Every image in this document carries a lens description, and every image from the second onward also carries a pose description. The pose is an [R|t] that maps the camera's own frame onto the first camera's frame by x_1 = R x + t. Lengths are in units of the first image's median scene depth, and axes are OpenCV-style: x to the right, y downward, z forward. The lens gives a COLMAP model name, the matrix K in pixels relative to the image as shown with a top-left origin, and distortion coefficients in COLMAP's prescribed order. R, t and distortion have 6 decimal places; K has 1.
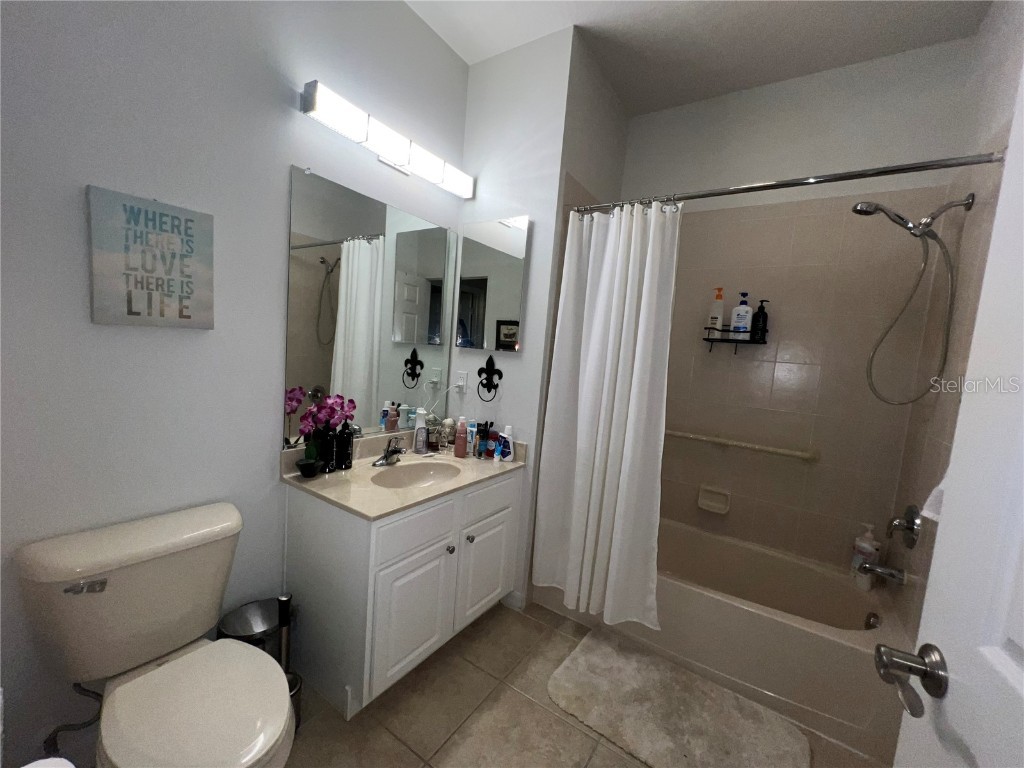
lens RADIAL K [[413.0, 0, 510.9], [0, 413.0, 385.9], [0, 0, 1]] dist [0.000710, 0.000024]
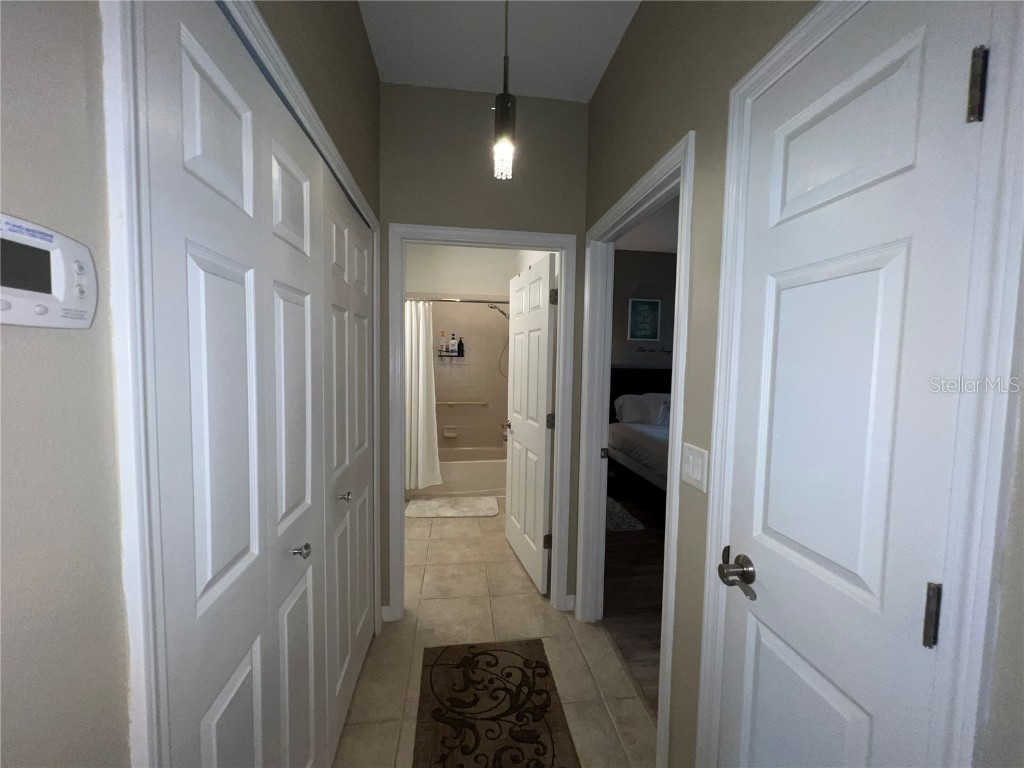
lens RADIAL K [[413.0, 0, 510.9], [0, 413.0, 385.9], [0, 0, 1]] dist [0.000710, 0.000024]
pose [[0.748833, -0.107896, 0.653917, -1.025514], [0.103107, 0.993612, 0.045873, -0.030216], [-0.654689, 0.033072, 0.755174, -1.300817]]
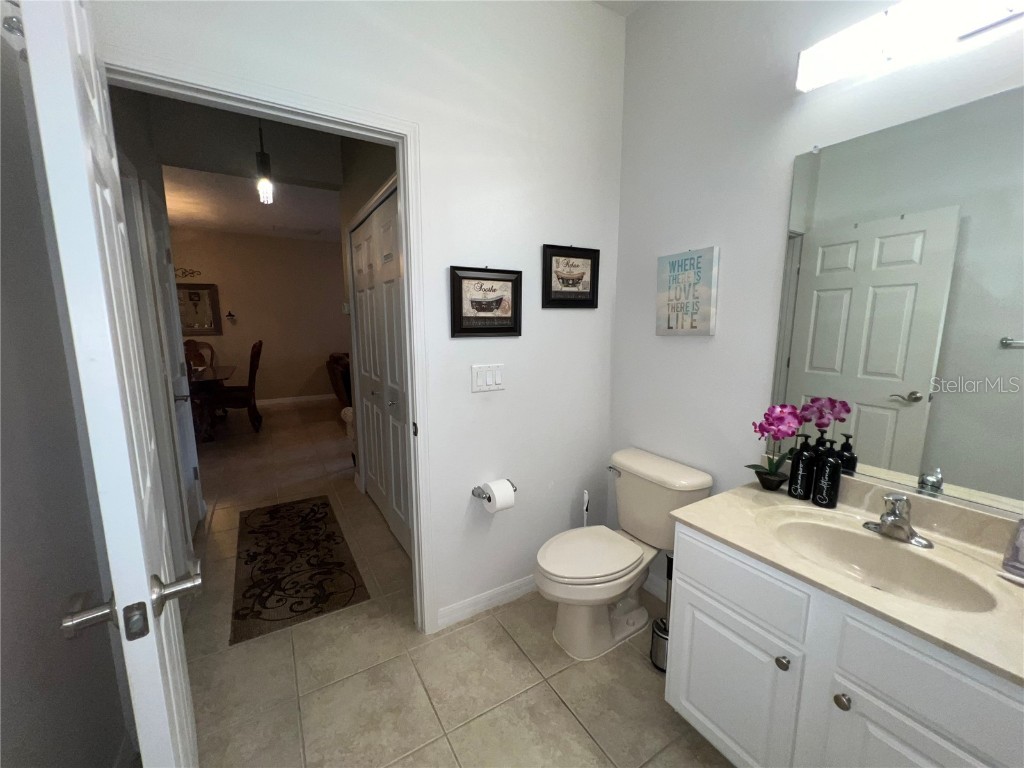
lens RADIAL K [[413.0, 0, 510.9], [0, 413.0, 385.9], [0, 0, 1]] dist [0.000710, 0.000024]
pose [[-0.419273, 0.056123, -0.906124, 0.720002], [-0.116213, 0.986558, 0.114878, -0.059033], [0.900391, 0.153469, -0.407115, 1.010778]]
